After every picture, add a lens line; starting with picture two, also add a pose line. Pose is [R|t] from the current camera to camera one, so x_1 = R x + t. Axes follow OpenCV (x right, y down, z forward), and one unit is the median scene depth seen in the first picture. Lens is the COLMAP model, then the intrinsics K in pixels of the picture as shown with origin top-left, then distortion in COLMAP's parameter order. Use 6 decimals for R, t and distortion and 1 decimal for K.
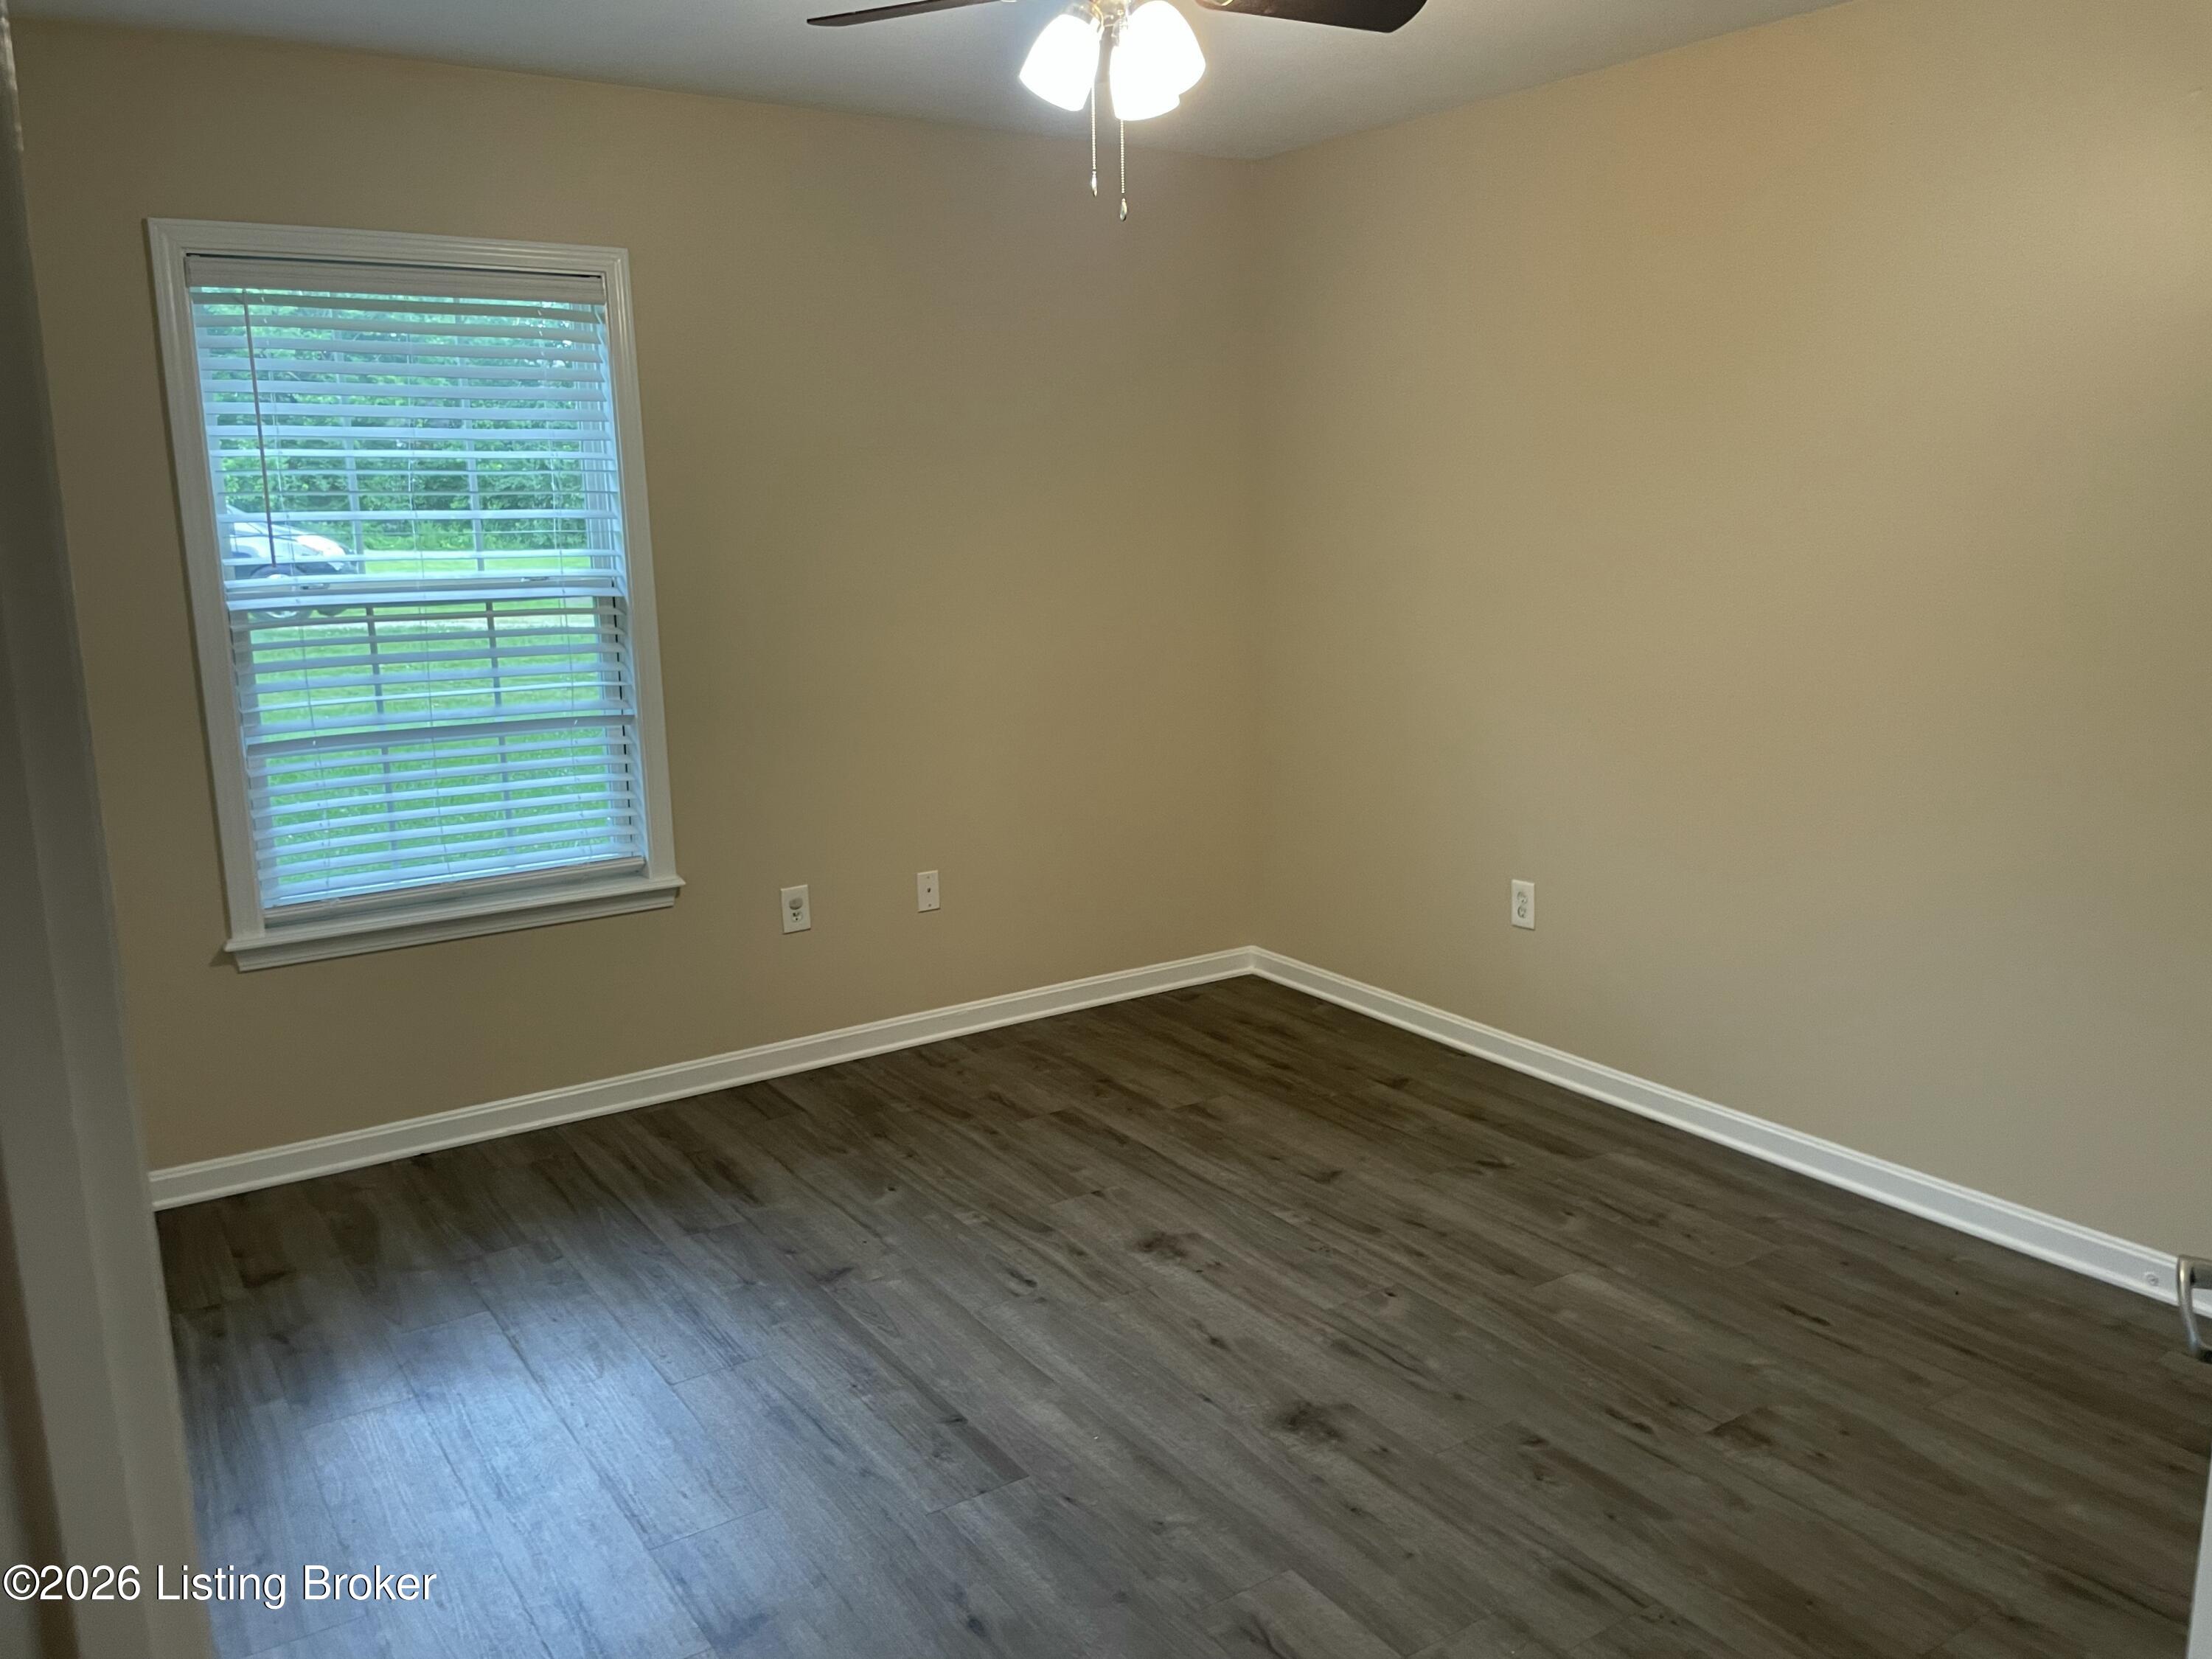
lens RADIAL K [[1702.2, 0, 1107.0], [0, 1702.2, 829.4], [0, 0, 1]] dist [0.062284, -0.090410]
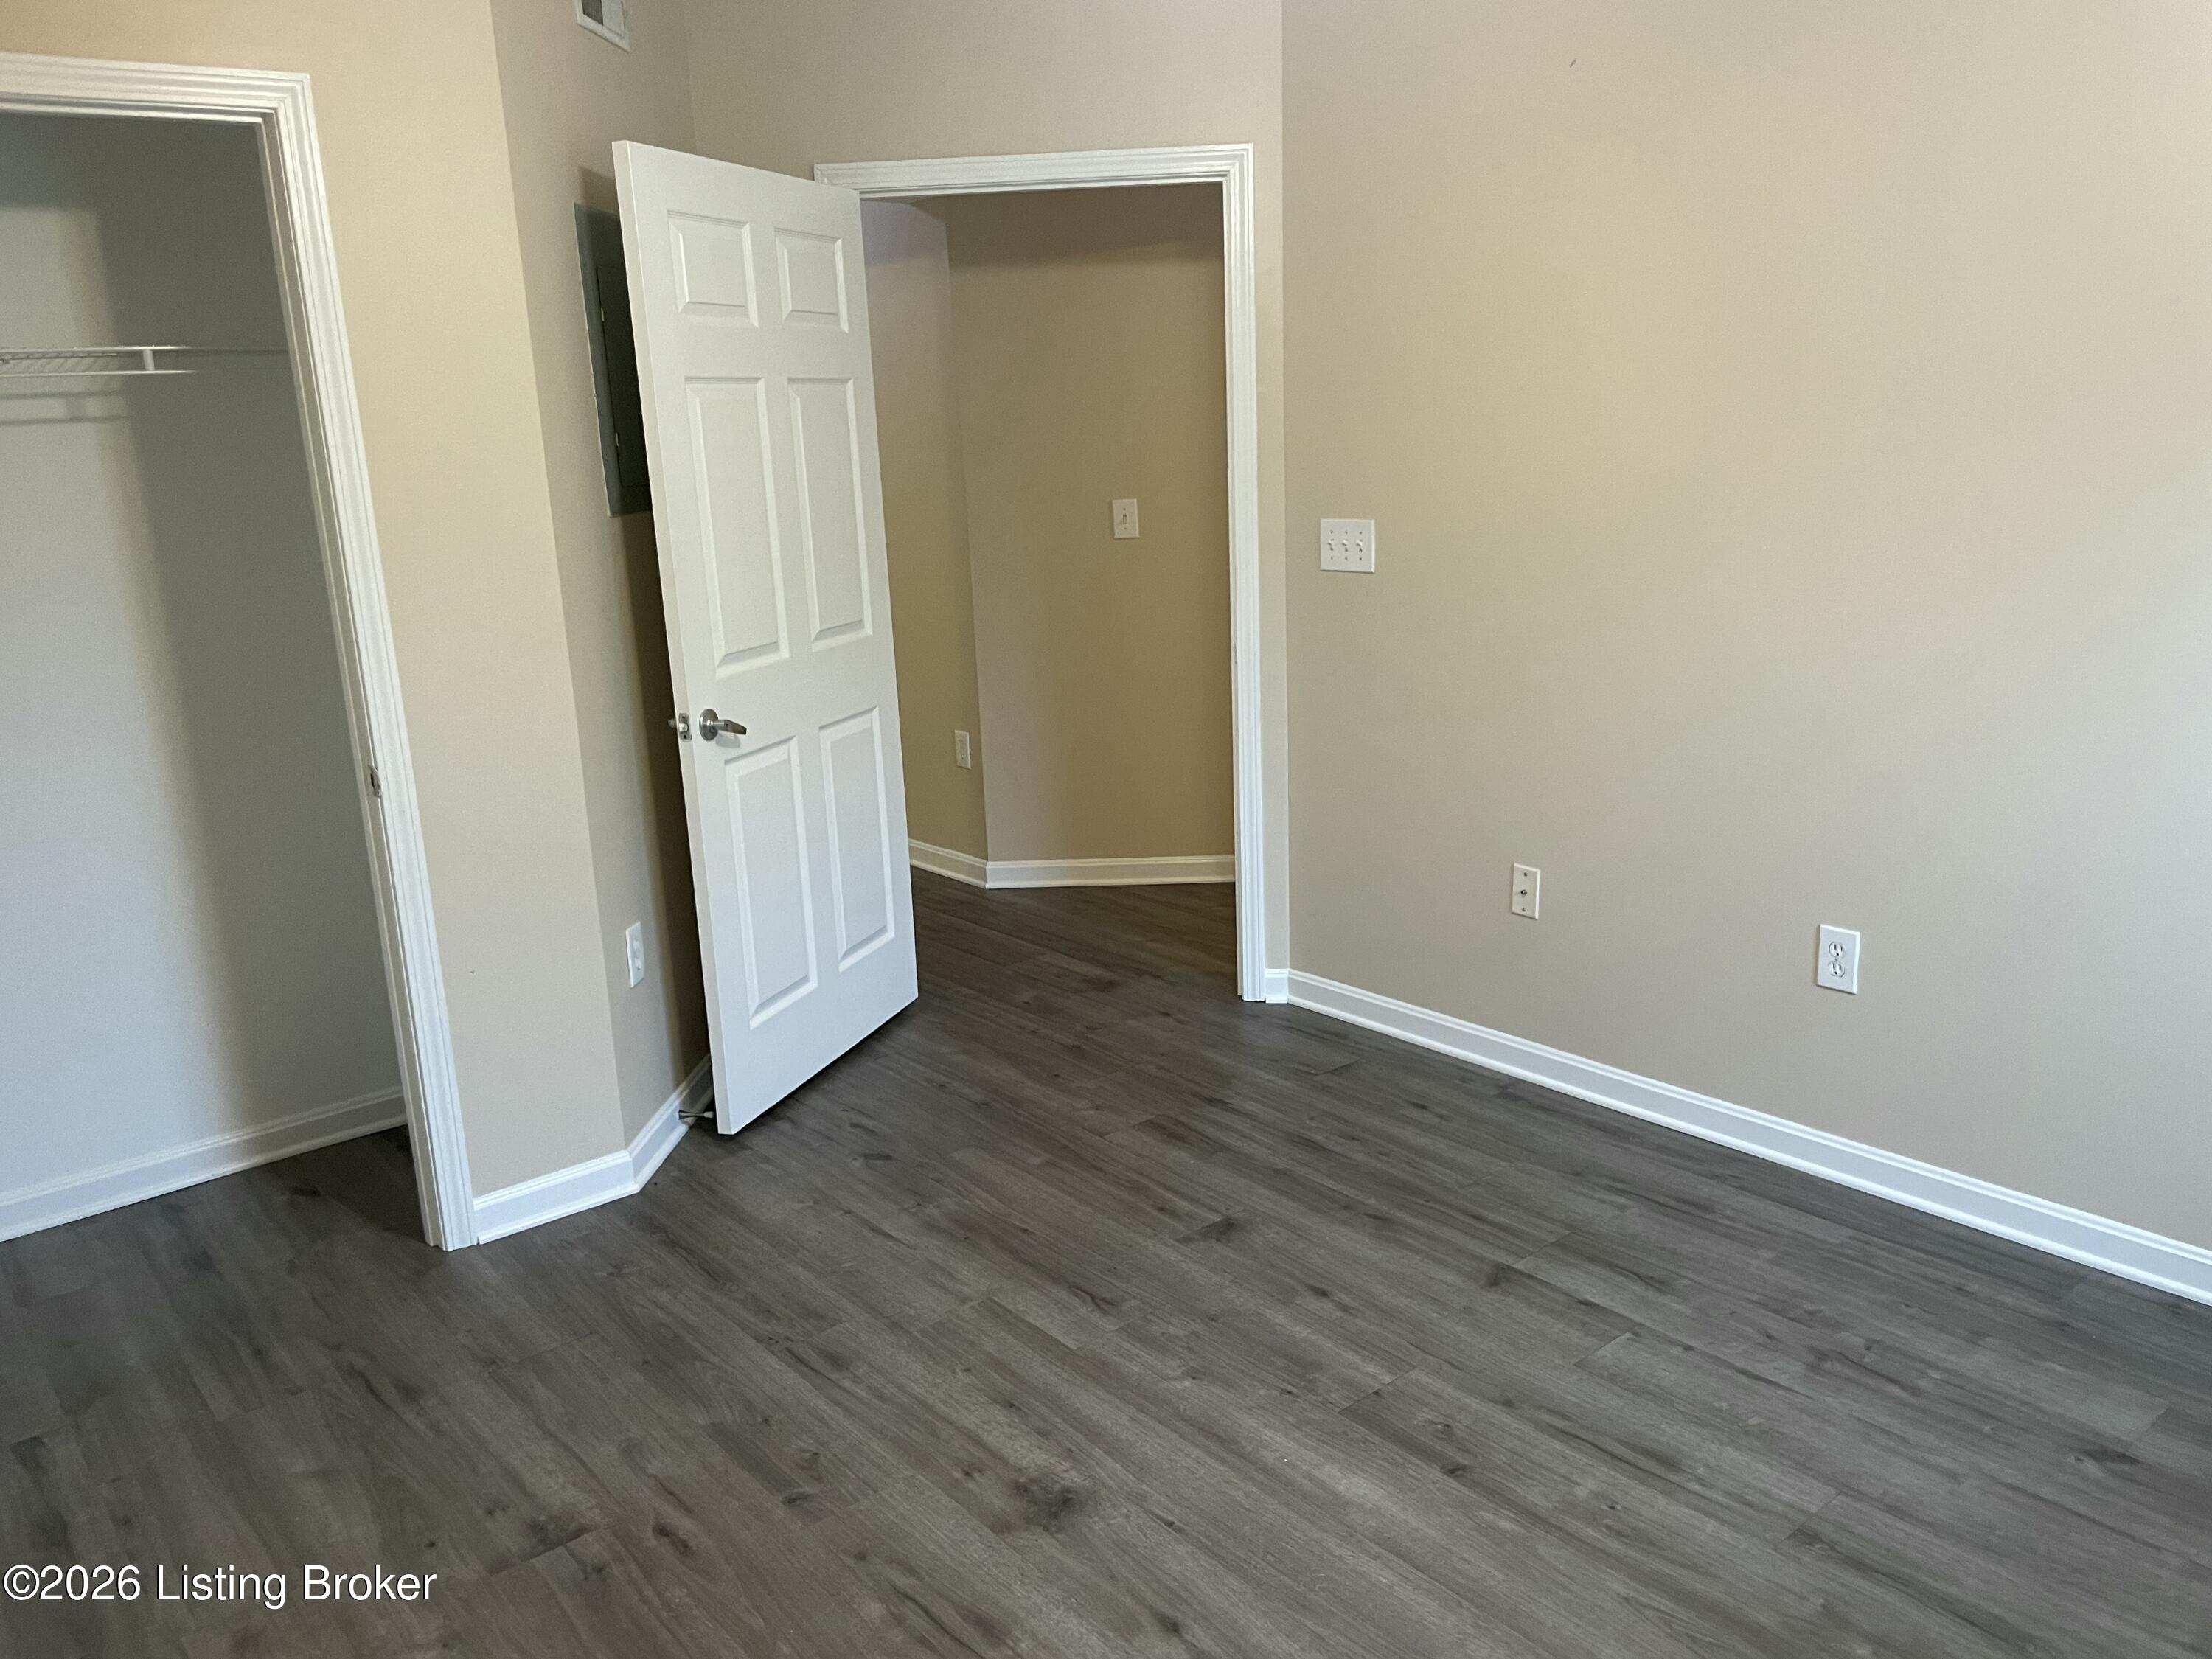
lens RADIAL K [[1702.2, 0, 1107.5], [0, 1702.2, 829.6], [0, 0, 1]] dist [0.062284, -0.090410]
pose [[-0.992500, 0.080189, -0.092272, 0.148653], [0.033871, 0.905630, 0.422715, -0.339862], [0.117461, 0.416419, -0.901553, 1.731955]]
